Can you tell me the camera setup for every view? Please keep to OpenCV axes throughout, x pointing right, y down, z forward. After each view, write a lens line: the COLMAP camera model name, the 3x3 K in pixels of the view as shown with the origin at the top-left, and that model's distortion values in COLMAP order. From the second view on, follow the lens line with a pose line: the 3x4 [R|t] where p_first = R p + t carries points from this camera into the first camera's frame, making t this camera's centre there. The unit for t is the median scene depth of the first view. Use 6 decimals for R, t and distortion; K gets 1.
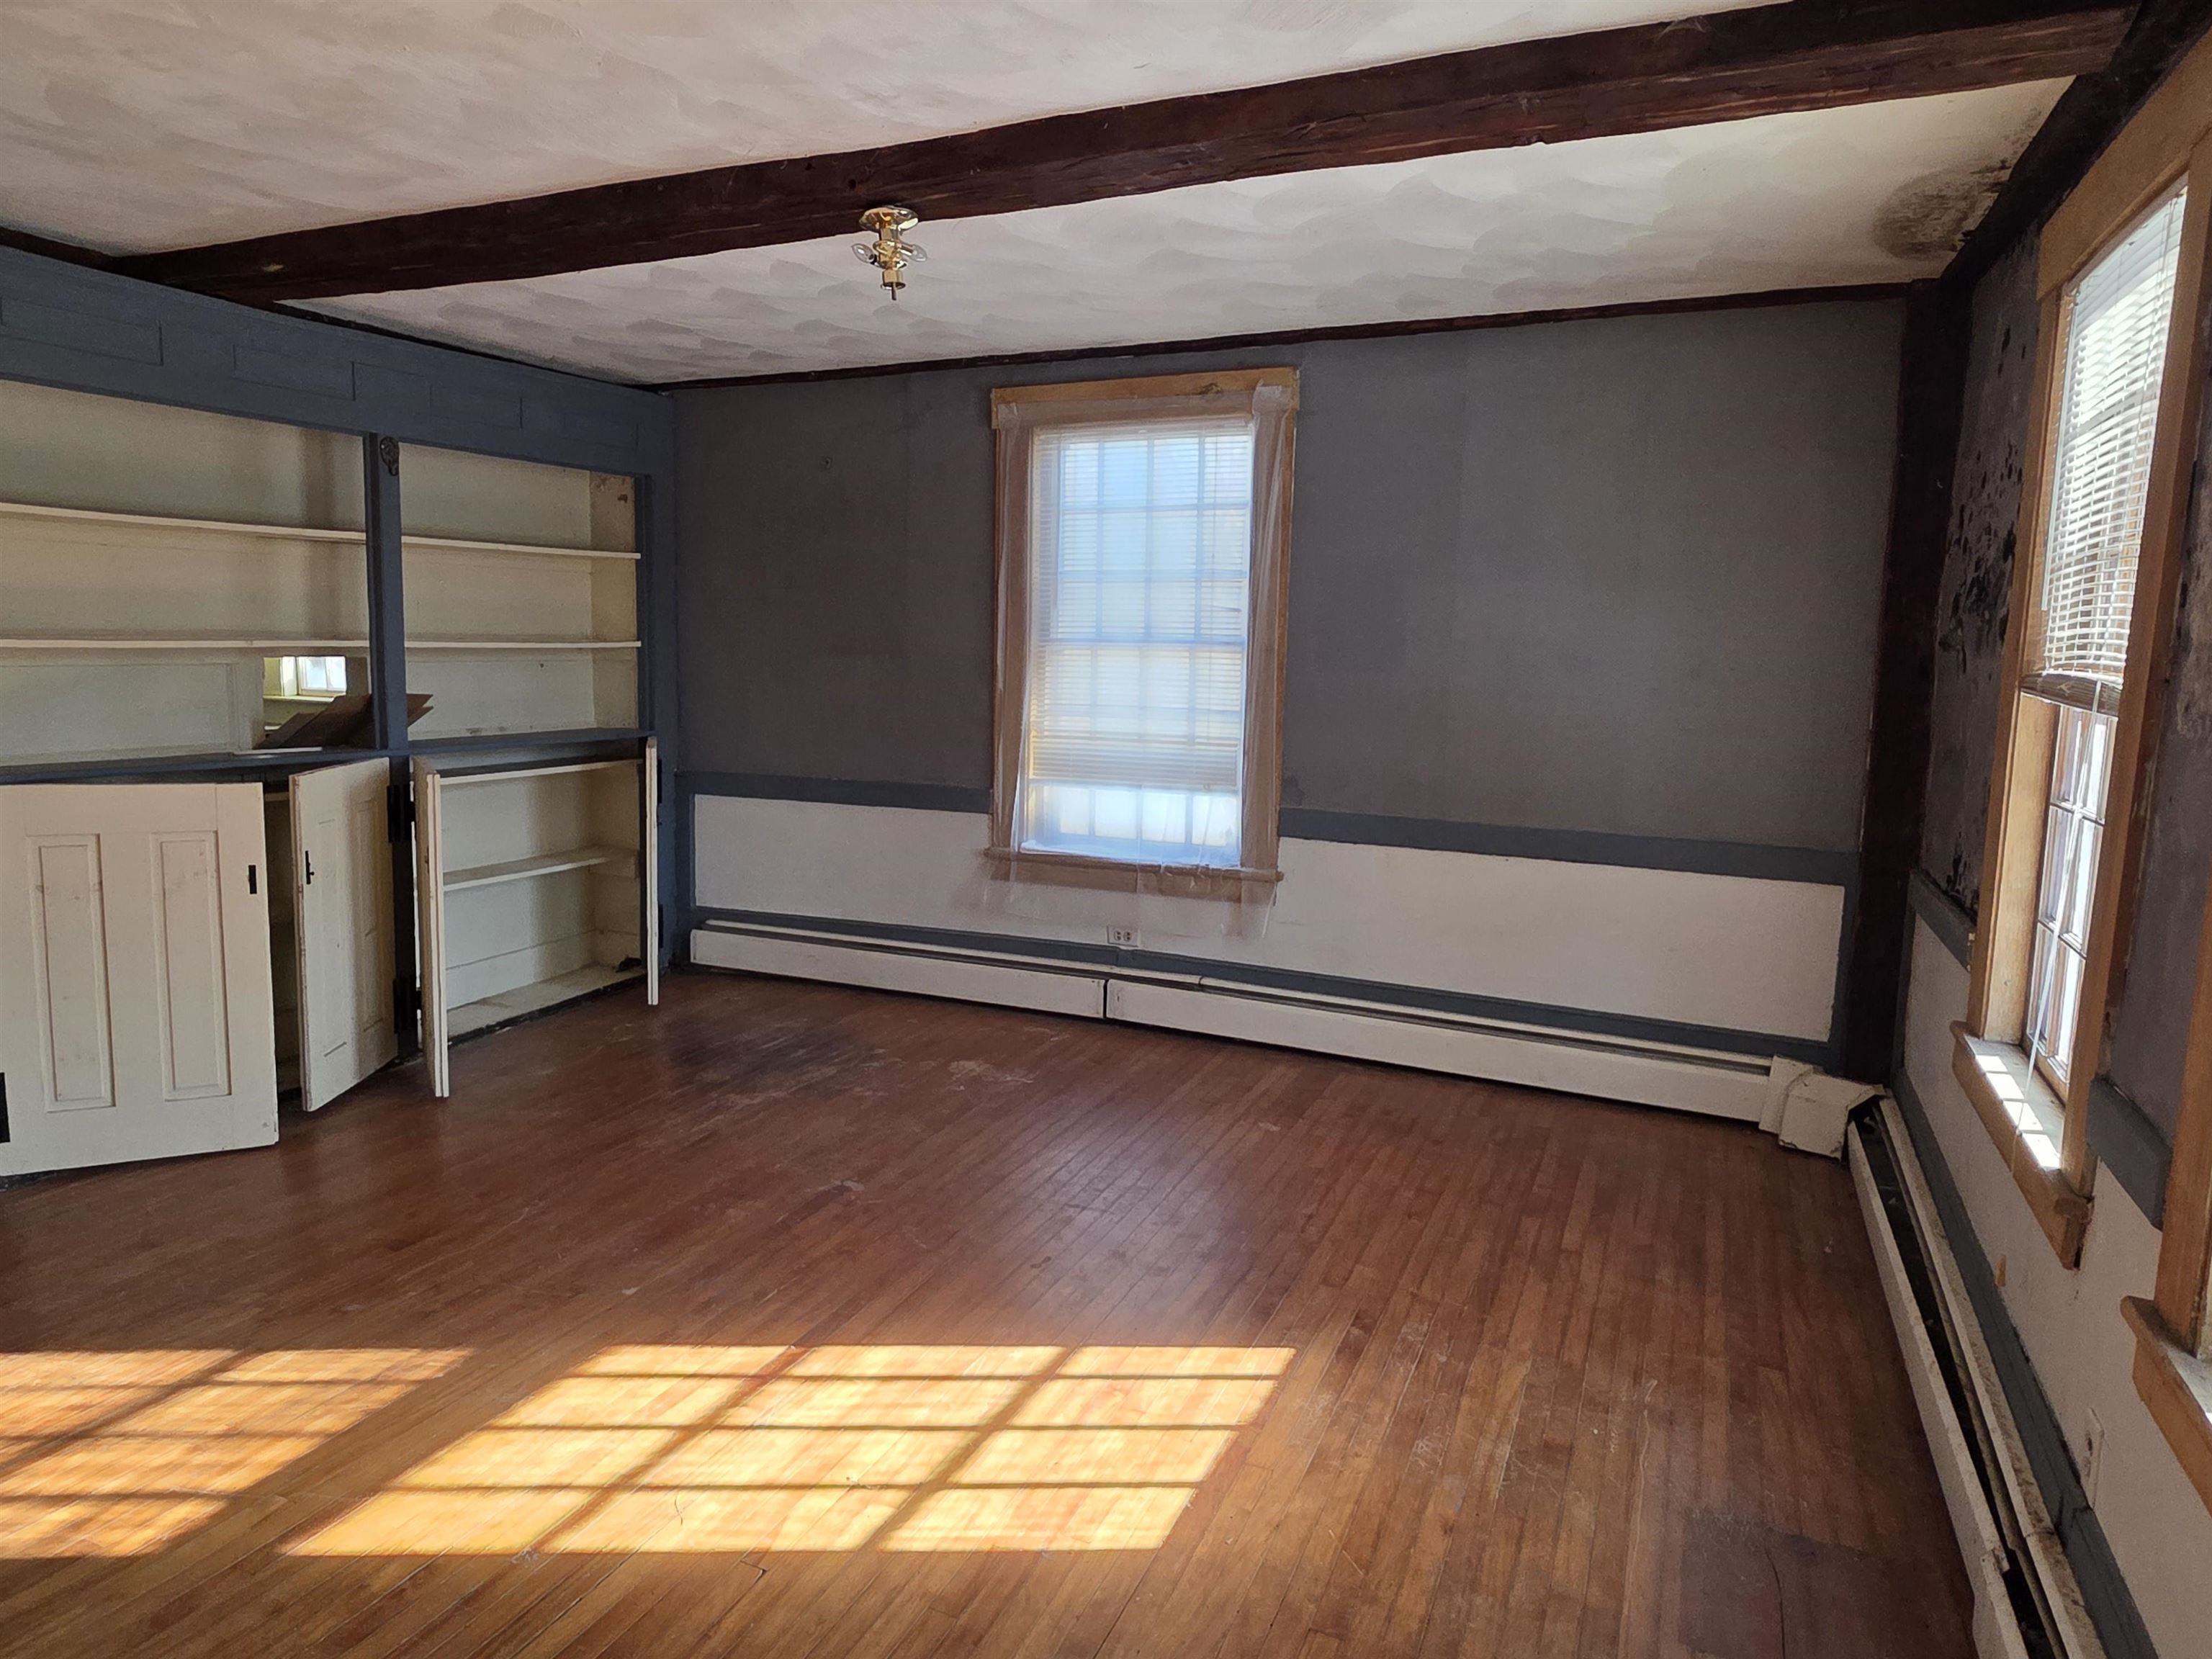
lens RADIAL K [[1402.4, 0, 1073.1], [0, 1402.4, 815.7], [0, 0, 1]] dist [-0.022281, 0.023323]
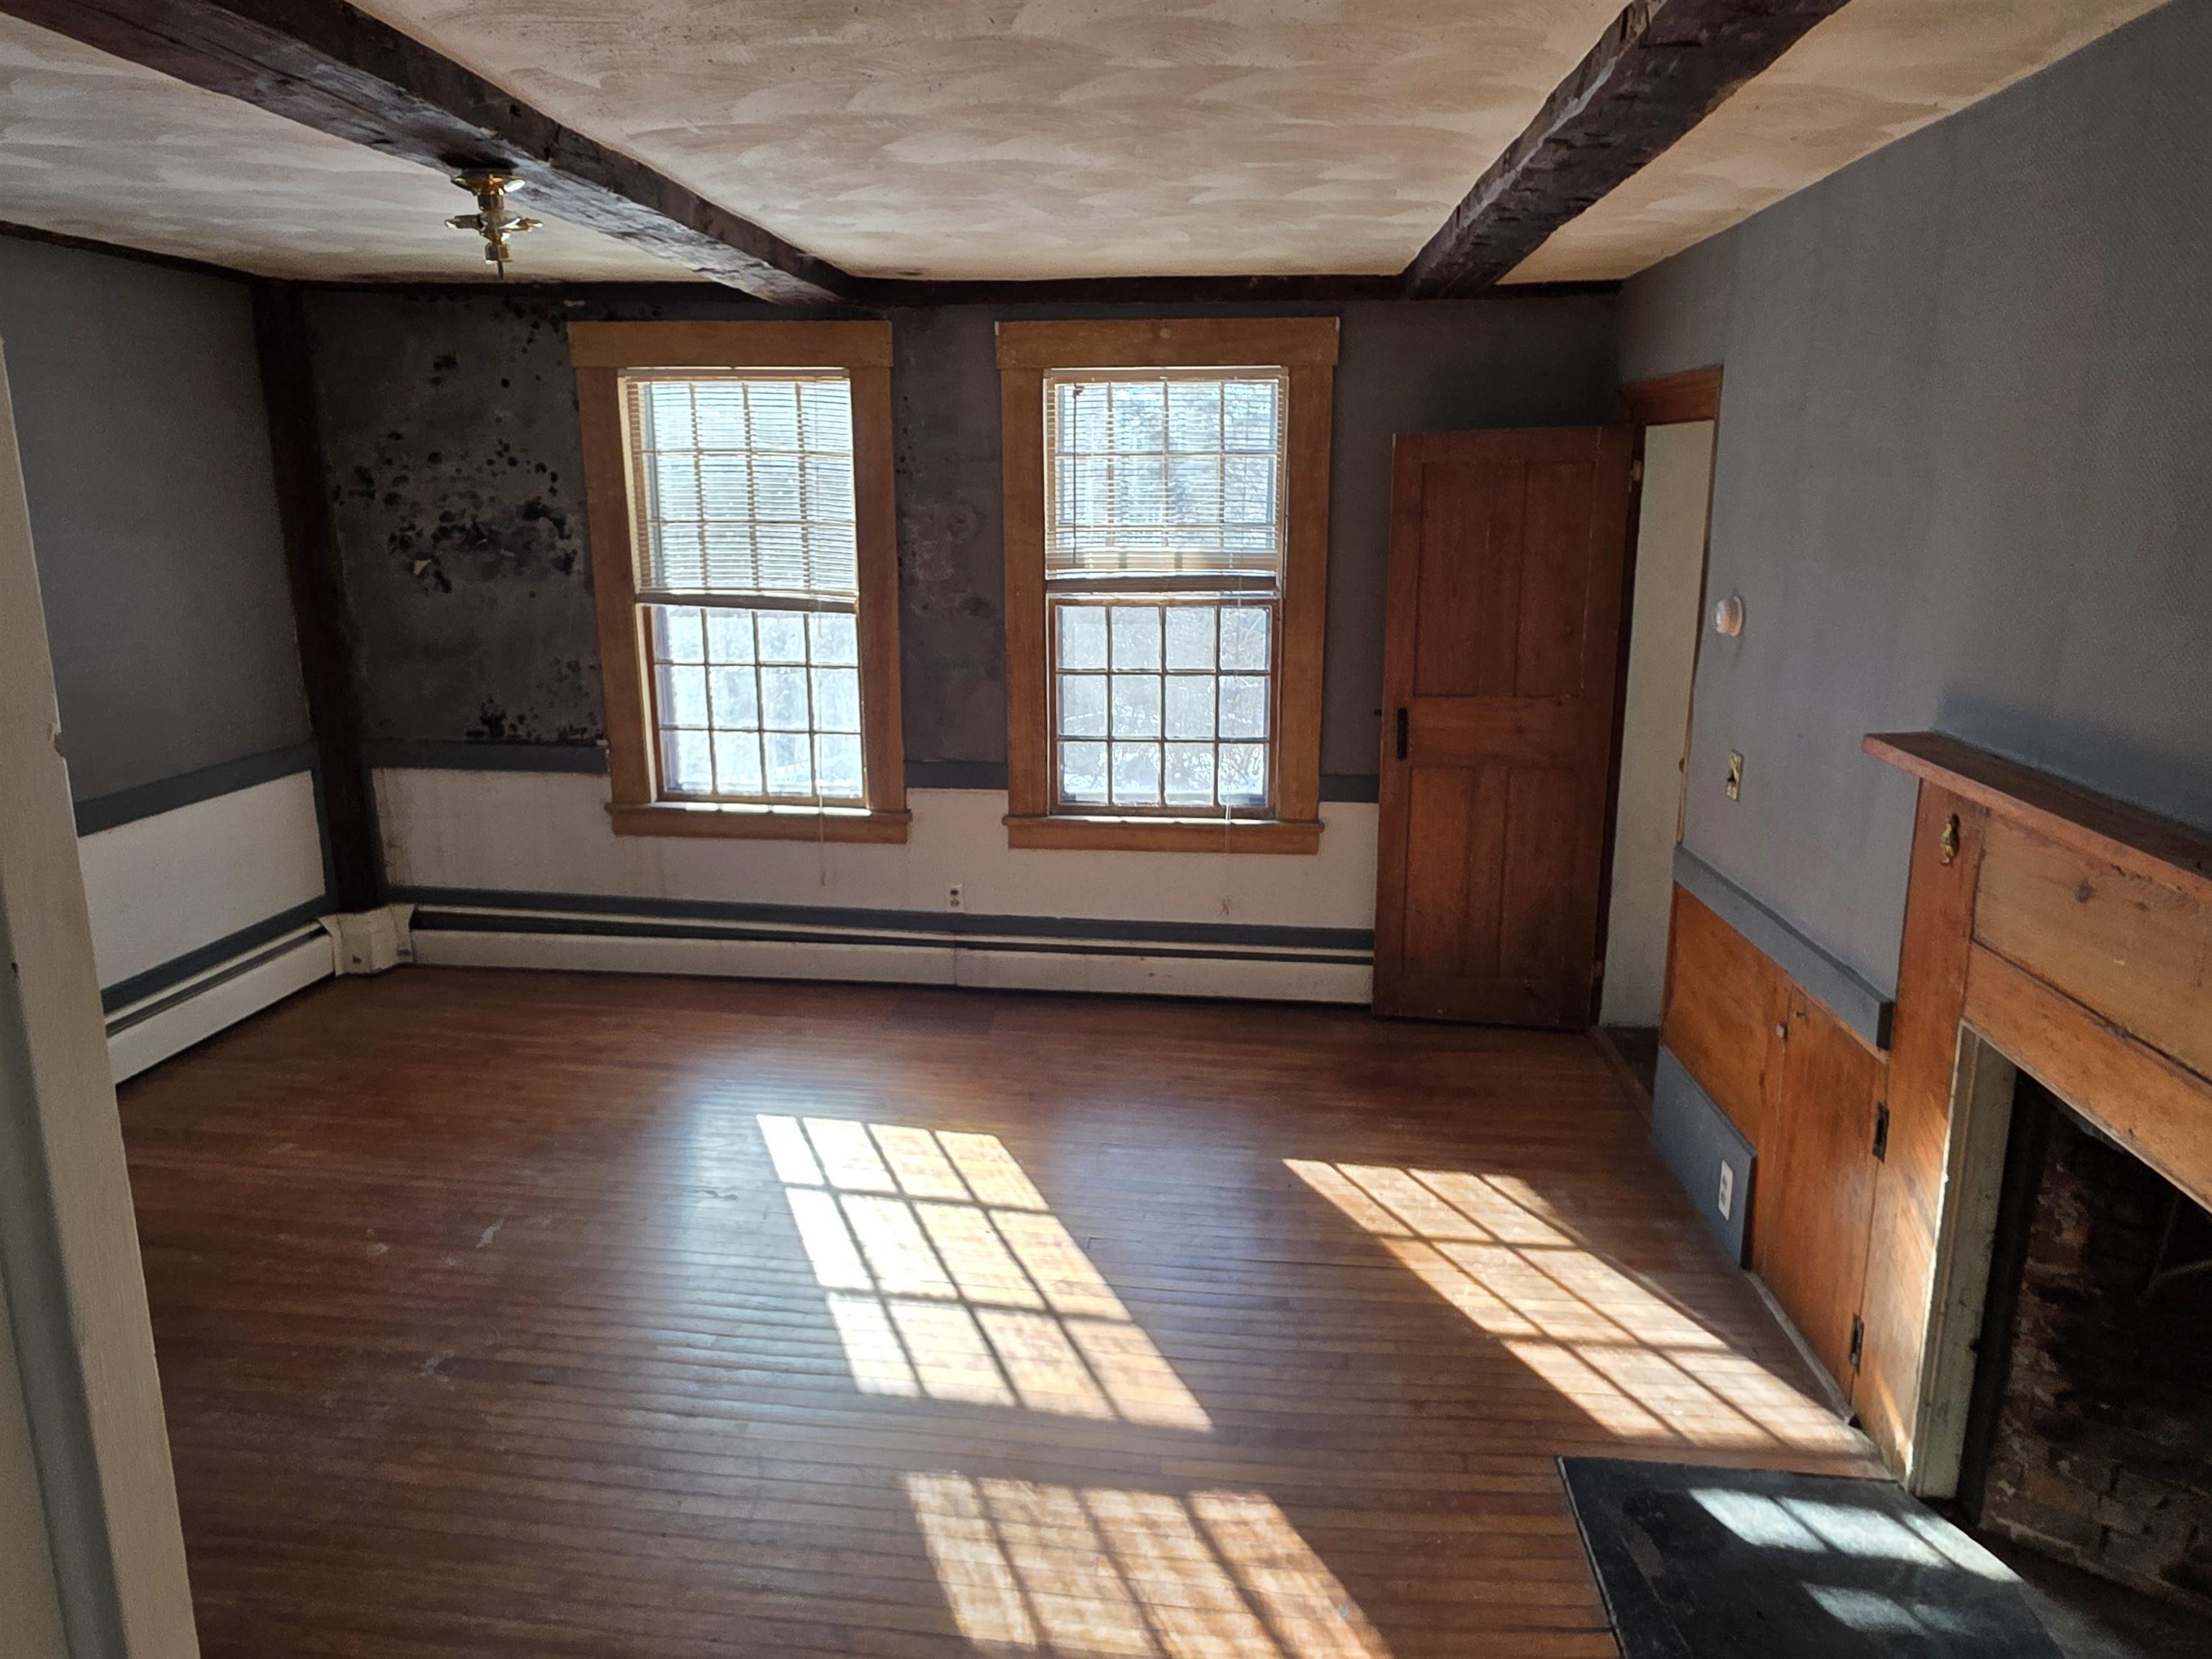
lens RADIAL K [[1402.4, 0, 1073.1], [0, 1402.4, 815.7], [0, 0, 1]] dist [-0.022281, 0.023323]
pose [[-0.314112, -0.237326, 0.919244, -1.262230], [0.109894, 0.952654, 0.283503, -0.292493], [-0.943004, 0.190071, -0.273159, 1.109413]]
